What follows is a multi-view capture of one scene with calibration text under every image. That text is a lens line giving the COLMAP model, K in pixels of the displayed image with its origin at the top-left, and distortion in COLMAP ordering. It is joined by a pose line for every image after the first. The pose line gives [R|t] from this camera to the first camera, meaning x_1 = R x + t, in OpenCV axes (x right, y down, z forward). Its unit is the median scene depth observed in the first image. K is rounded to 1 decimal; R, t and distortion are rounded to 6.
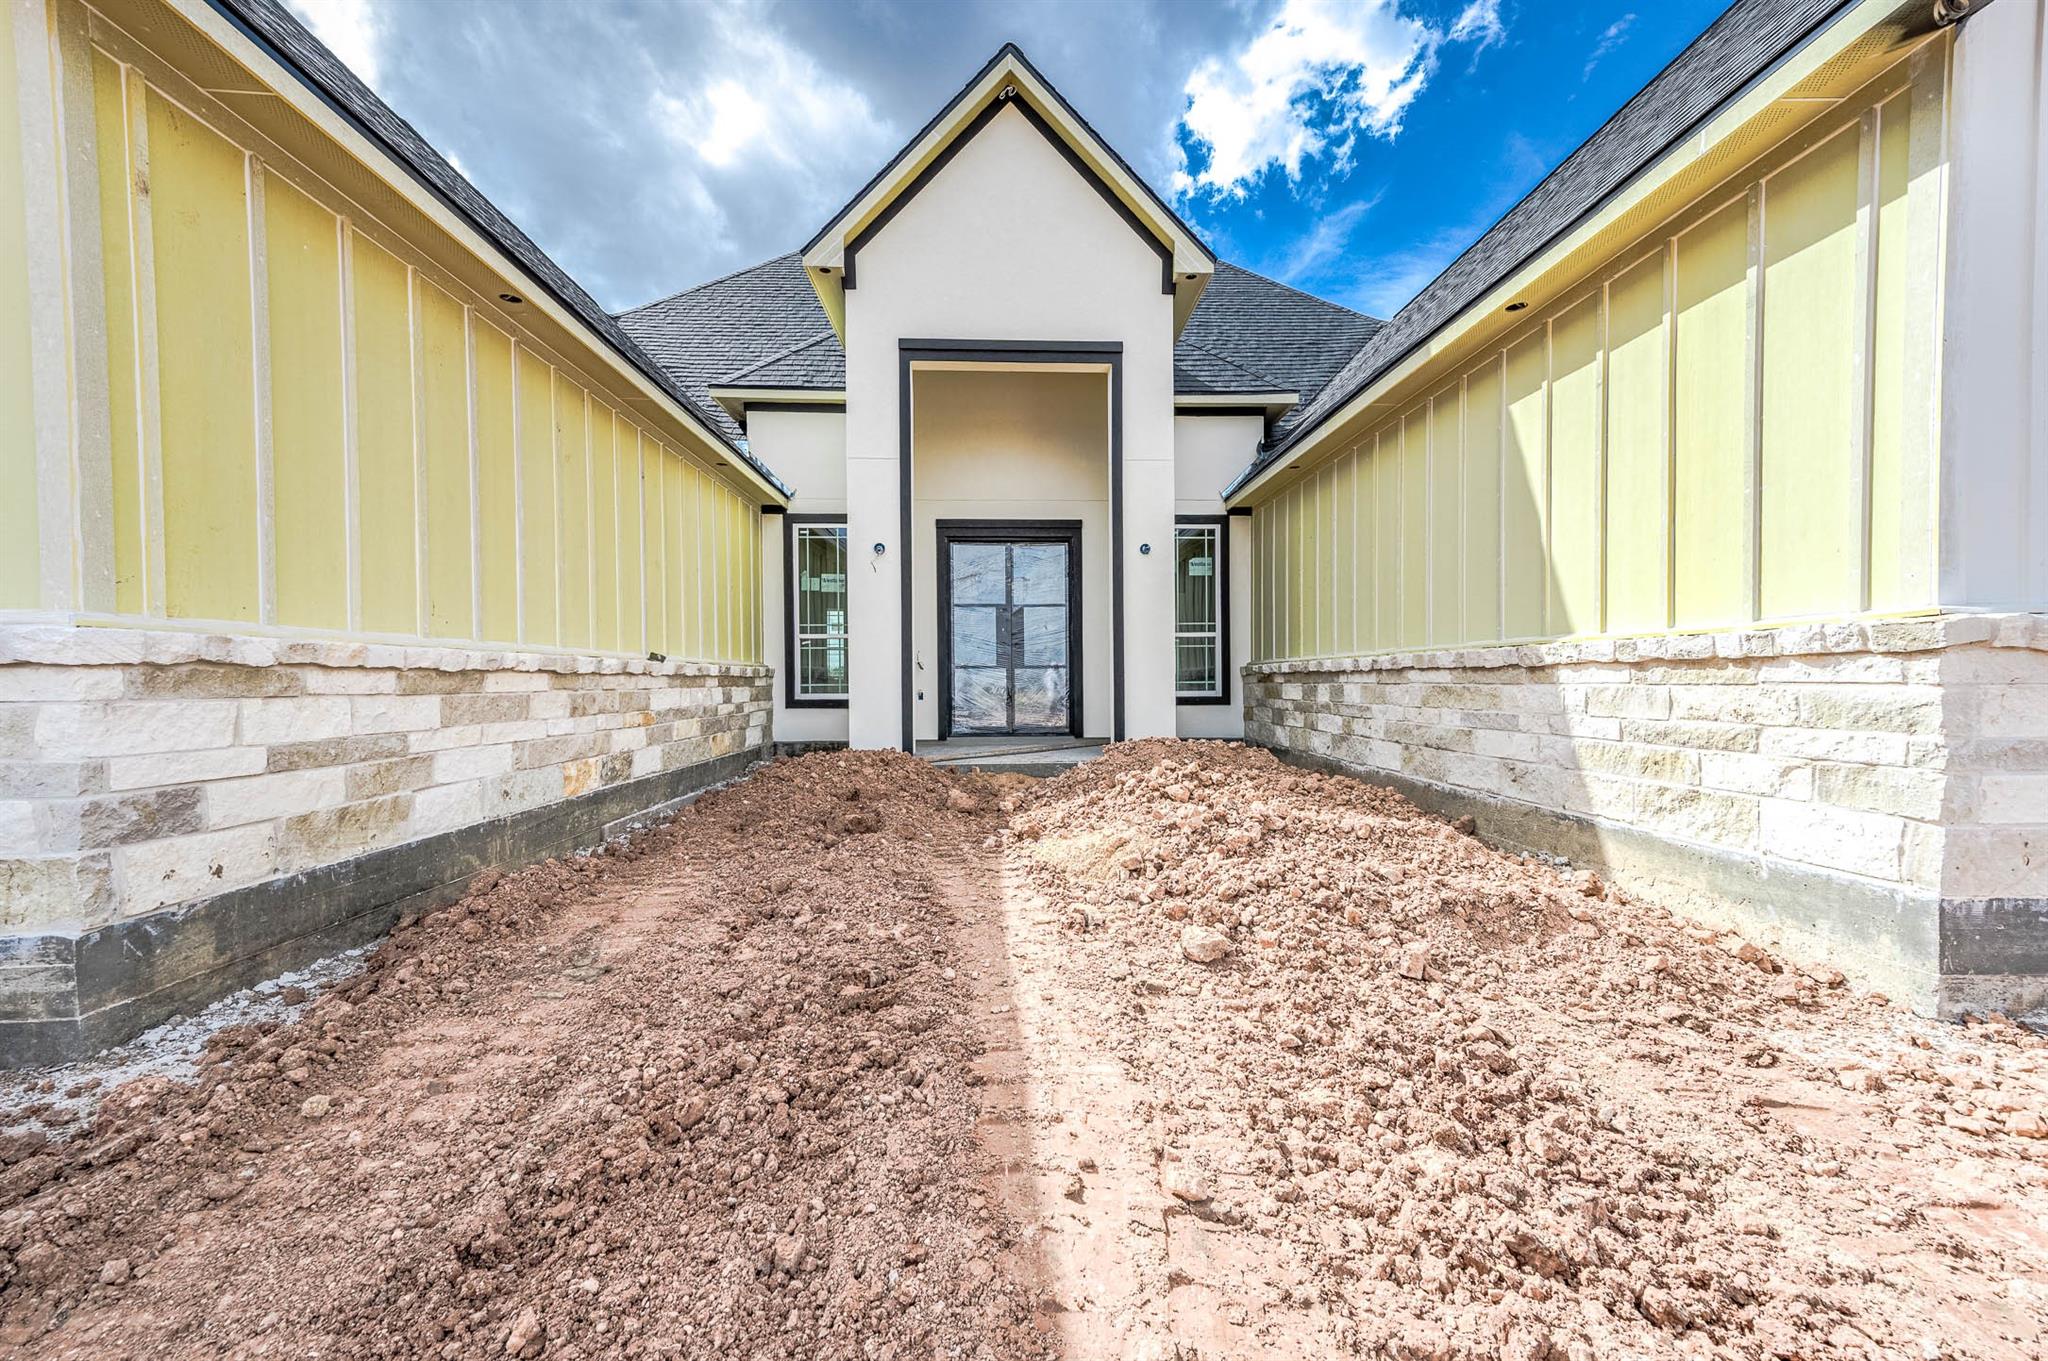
lens RADIAL K [[803.4, 0, 1027.9], [0, 803.4, 688.3], [0, 0, 1]] dist [0.018747, 0.000586]
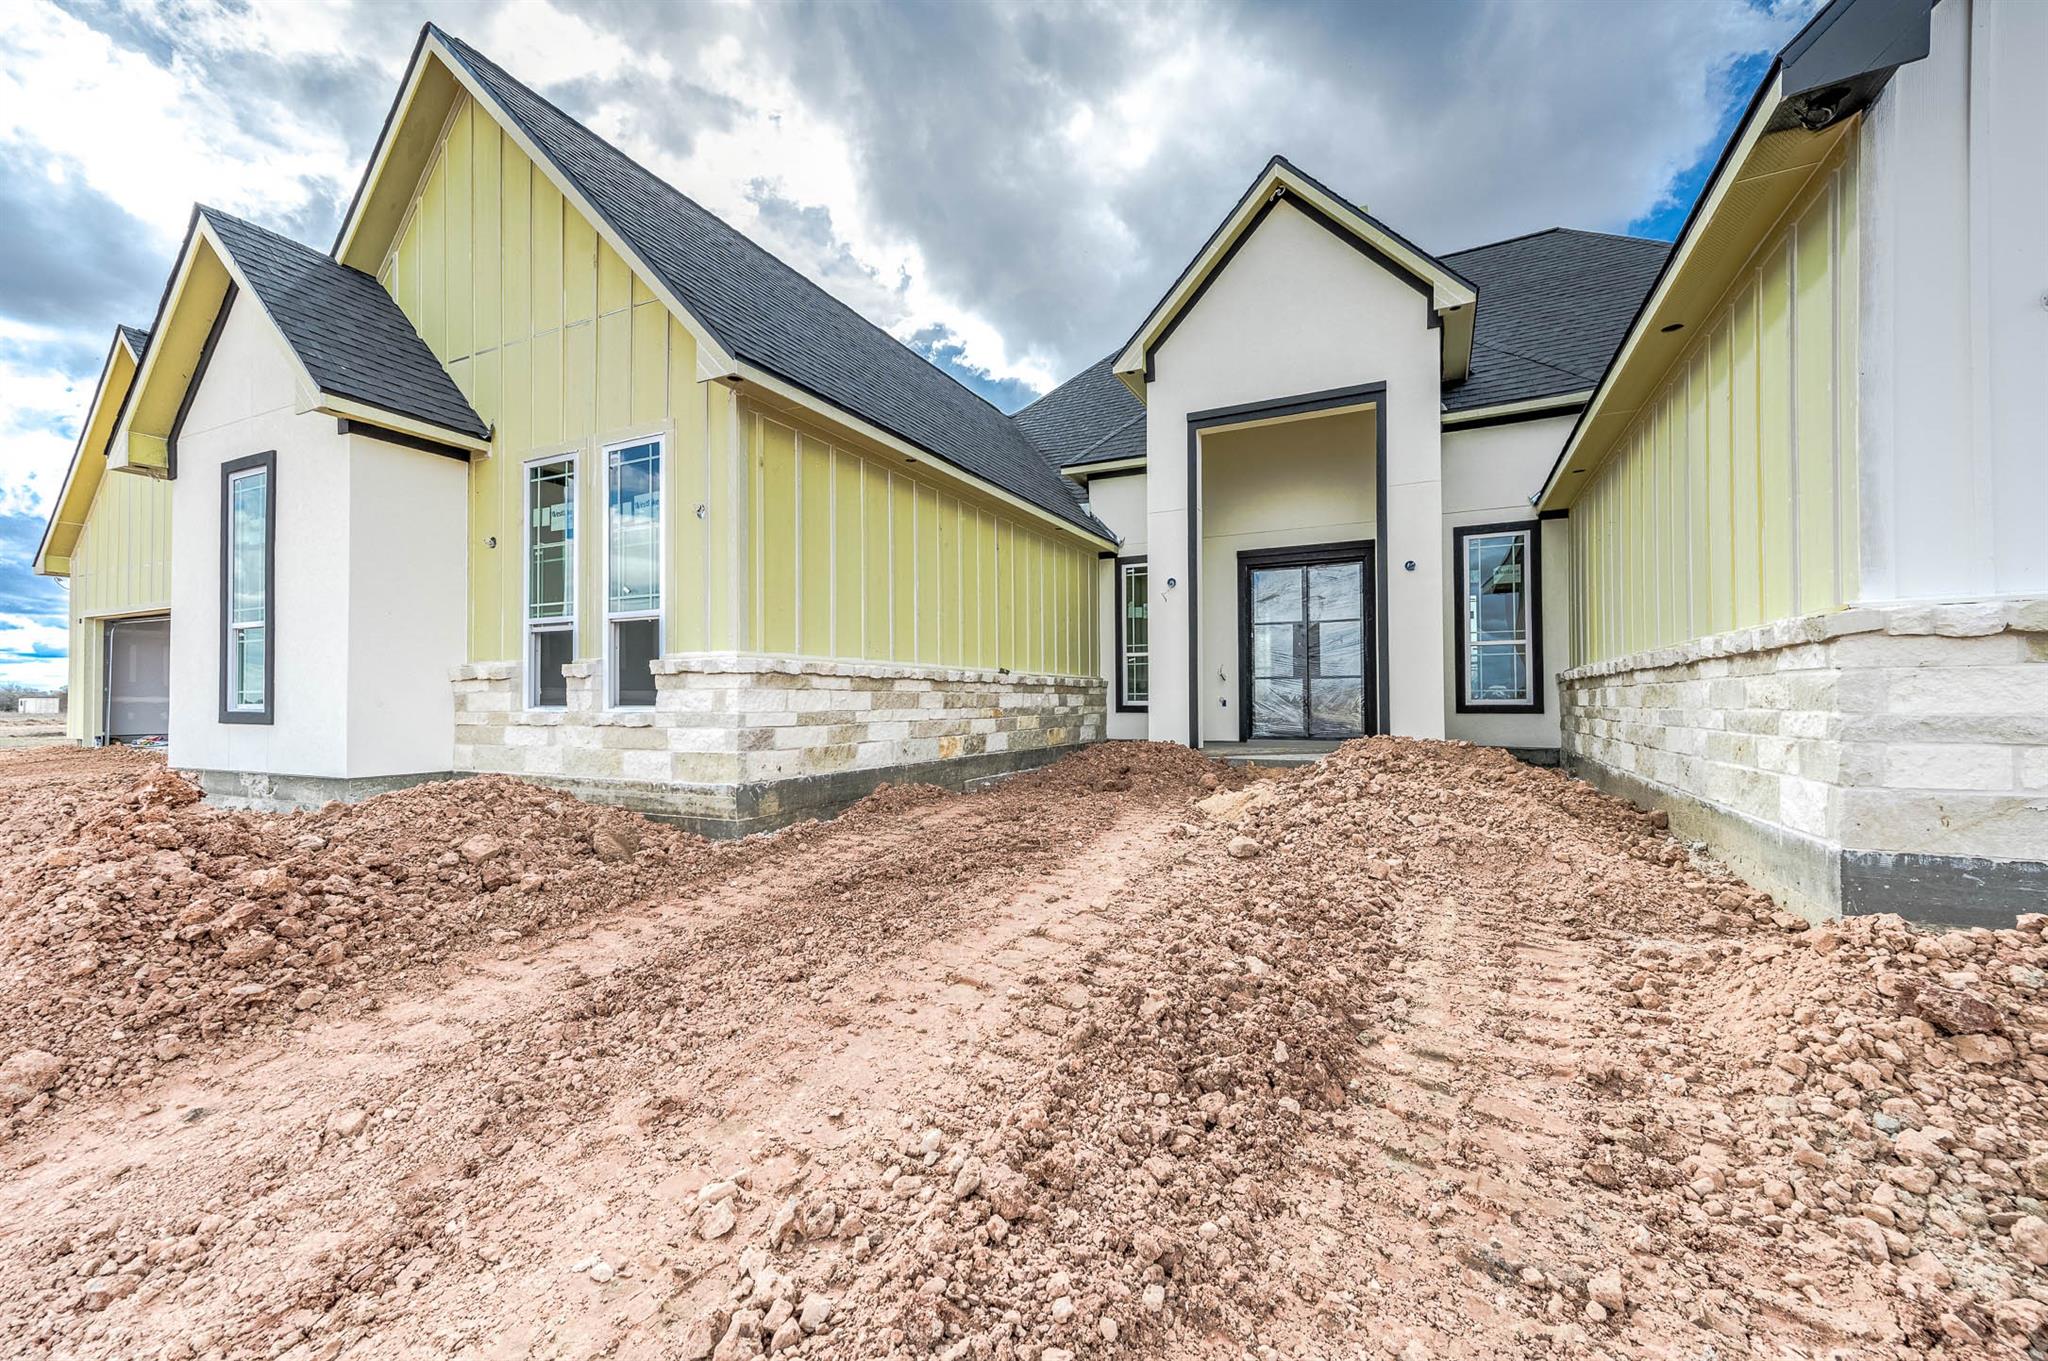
lens RADIAL K [[803.4, 0, 1027.9], [0, 803.4, 688.3], [0, 0, 1]] dist [0.018747, 0.000586]
pose [[0.876923, -0.005569, -0.480598, 0.227496], [-0.005763, 0.999739, -0.022101, 0.019947], [0.480595, 0.022151, 0.876663, -0.206712]]
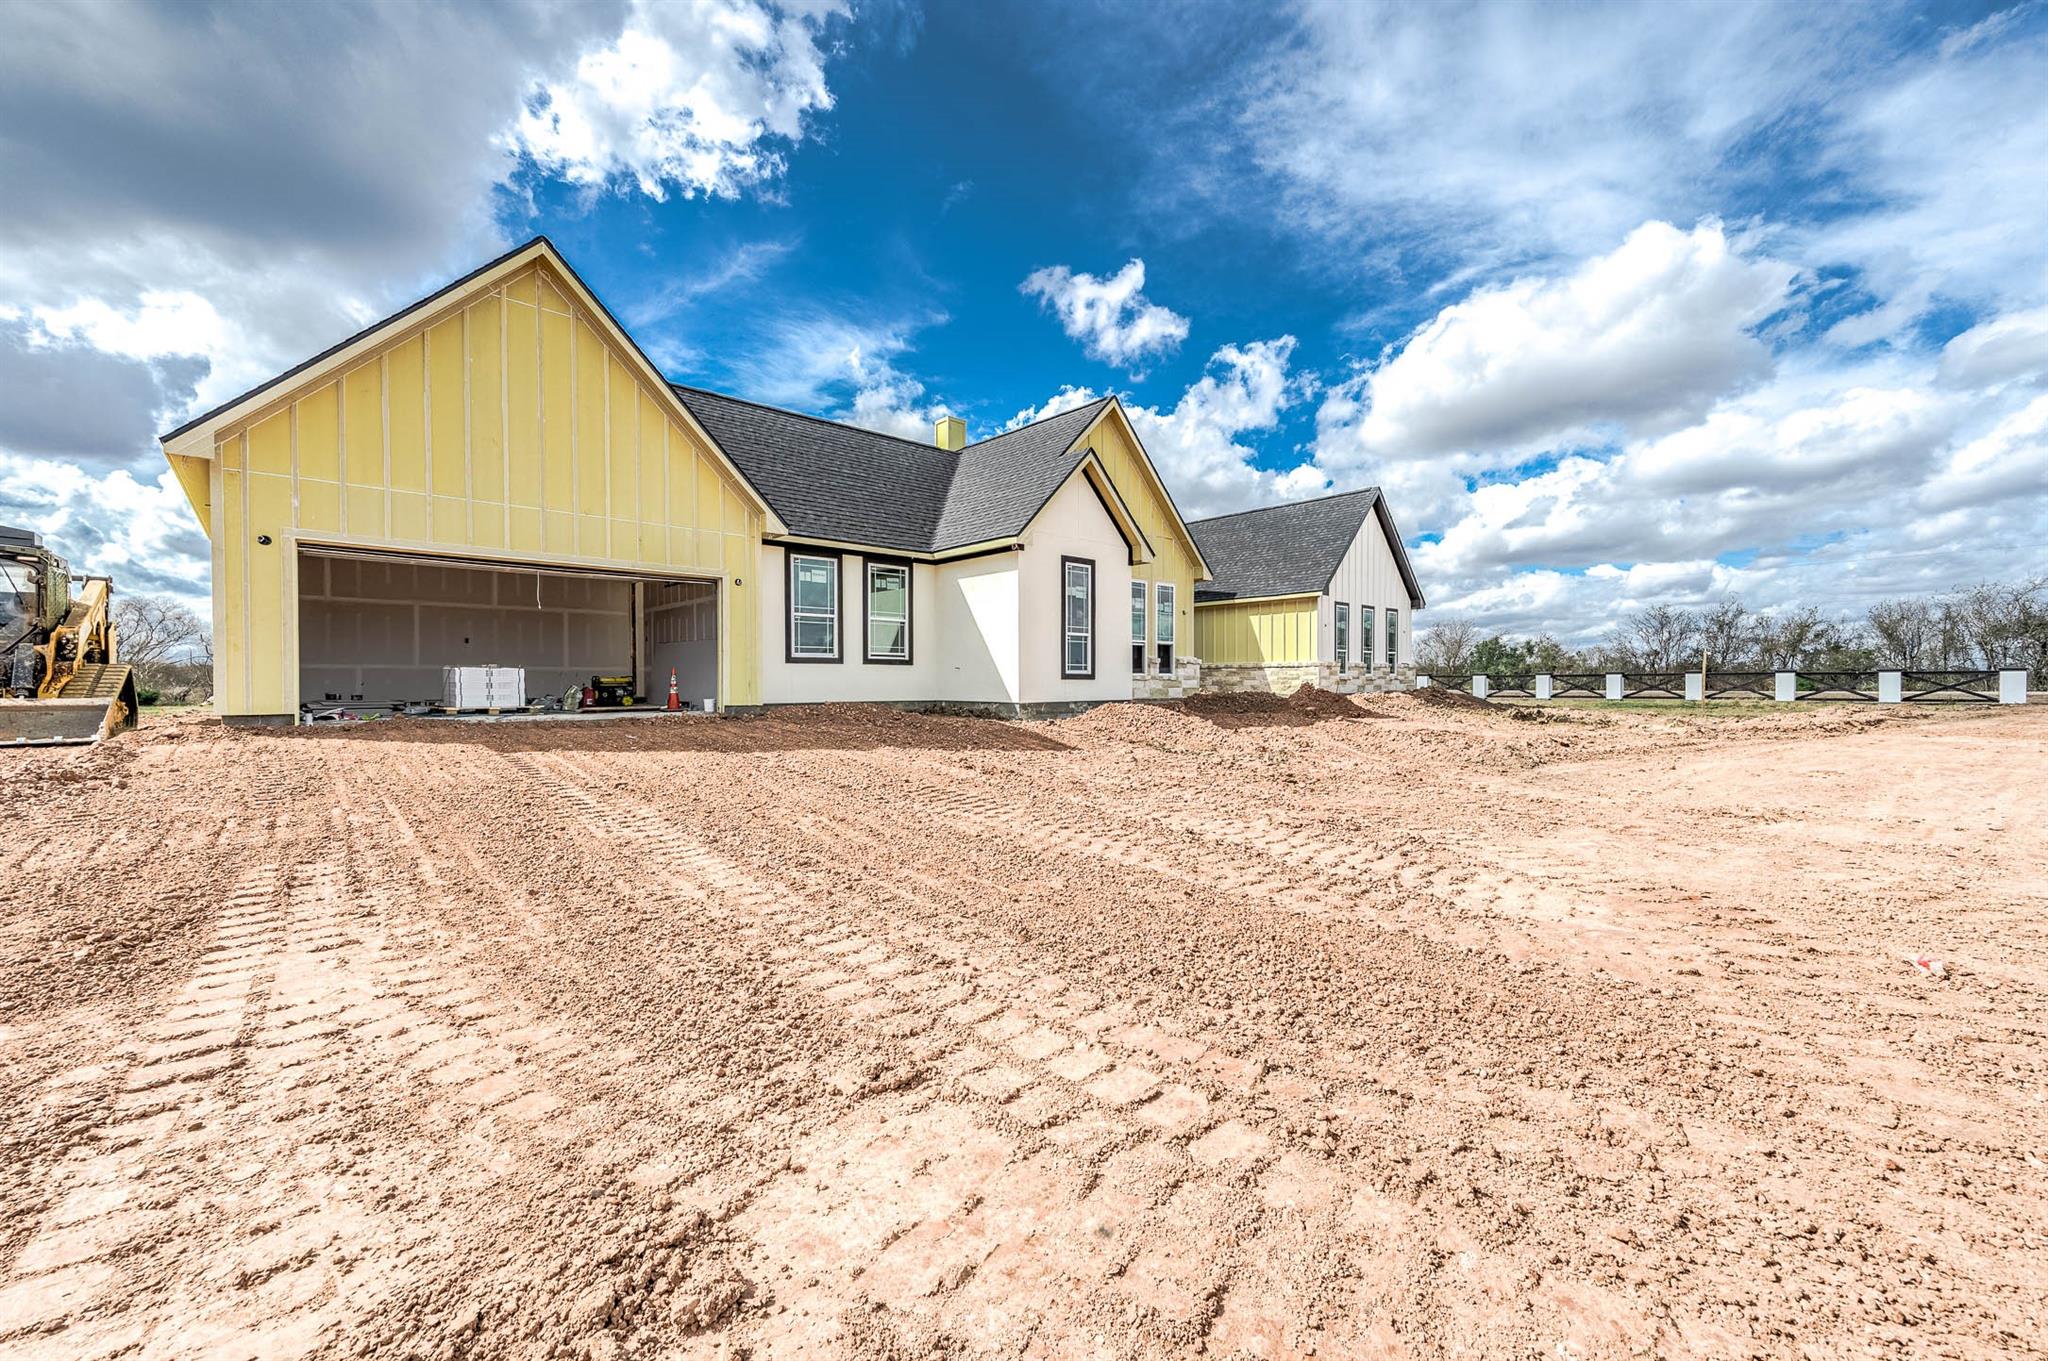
lens RADIAL K [[803.4, 0, 1027.9], [0, 803.4, 688.3], [0, 0, 1]] dist [0.018747, 0.000586]
pose [[0.770419, -0.001167, 0.637537, -2.394588], [0.004150, 0.999986, -0.003185, 0.073405], [-0.637524, 0.005100, 0.770414, -1.293800]]
